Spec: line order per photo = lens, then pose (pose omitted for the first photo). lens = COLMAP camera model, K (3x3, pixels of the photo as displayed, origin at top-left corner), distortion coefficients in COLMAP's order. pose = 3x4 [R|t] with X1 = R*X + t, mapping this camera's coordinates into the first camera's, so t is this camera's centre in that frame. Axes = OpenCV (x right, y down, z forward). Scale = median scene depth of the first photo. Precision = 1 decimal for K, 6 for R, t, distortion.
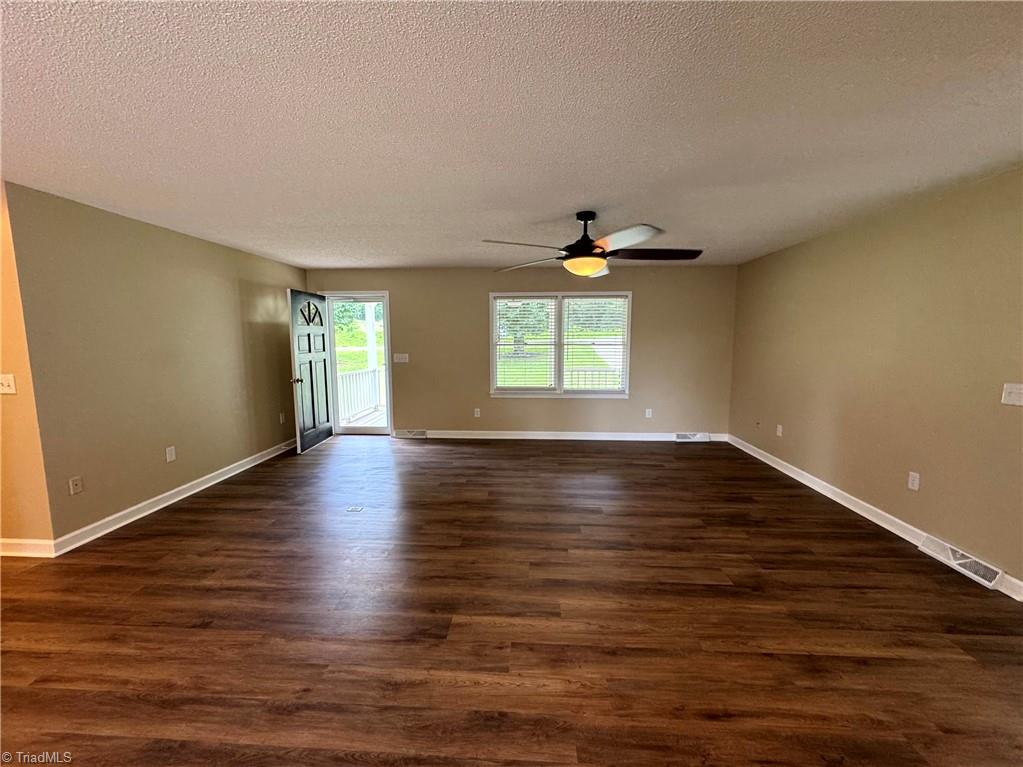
lens RADIAL K [[406.8, 0, 511.5], [0, 406.8, 383.5], [0, 0, 1]] dist [-0.002913, -0.000496]
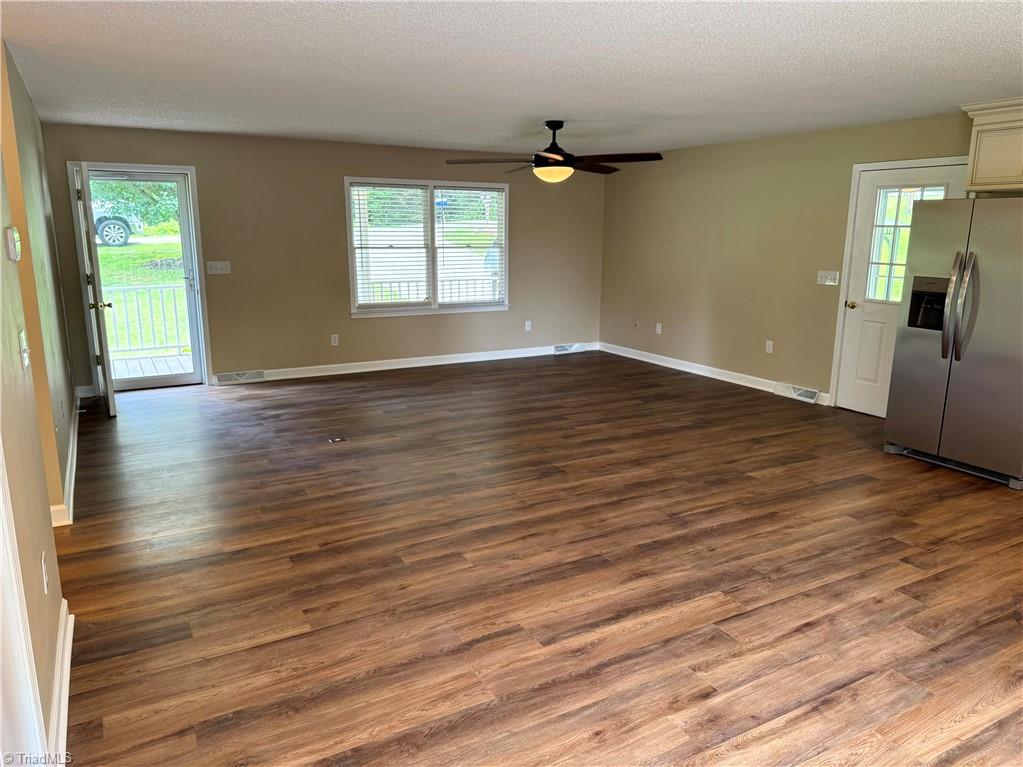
lens RADIAL K [[718.5, 0, 511.5], [0, 718.5, 383.5], [0, 0, 1]] dist [0.090259, -0.141722]
pose [[0.845537, -0.106602, 0.523166, -0.959992], [0.054640, 0.991997, 0.113823, 0.032903], [-0.531113, -0.067655, 0.844596, -0.569377]]
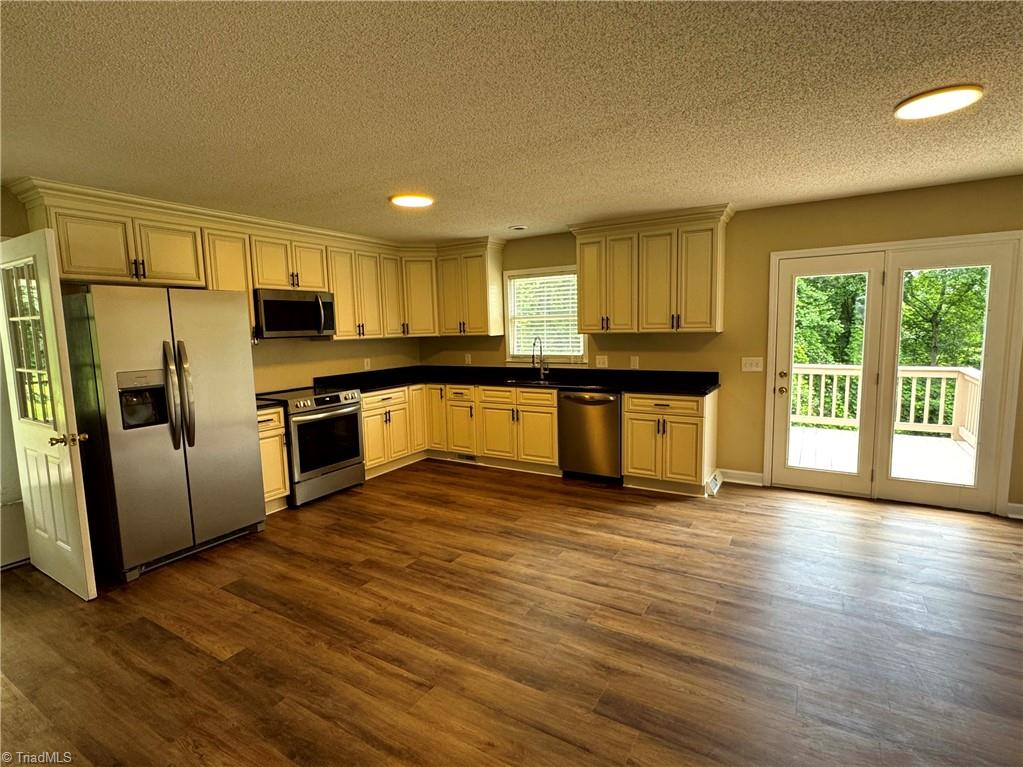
lens RADIAL K [[507.1, 0, 511.5], [0, 507.1, 383.5], [0, 0, 1]] dist [0.000484, 0.000239]
pose [[-0.877953, -0.031769, 0.477691, -0.477693], [0.080416, 0.973833, 0.212563, -0.092029], [-0.471944, 0.225035, -0.852425, 0.768526]]
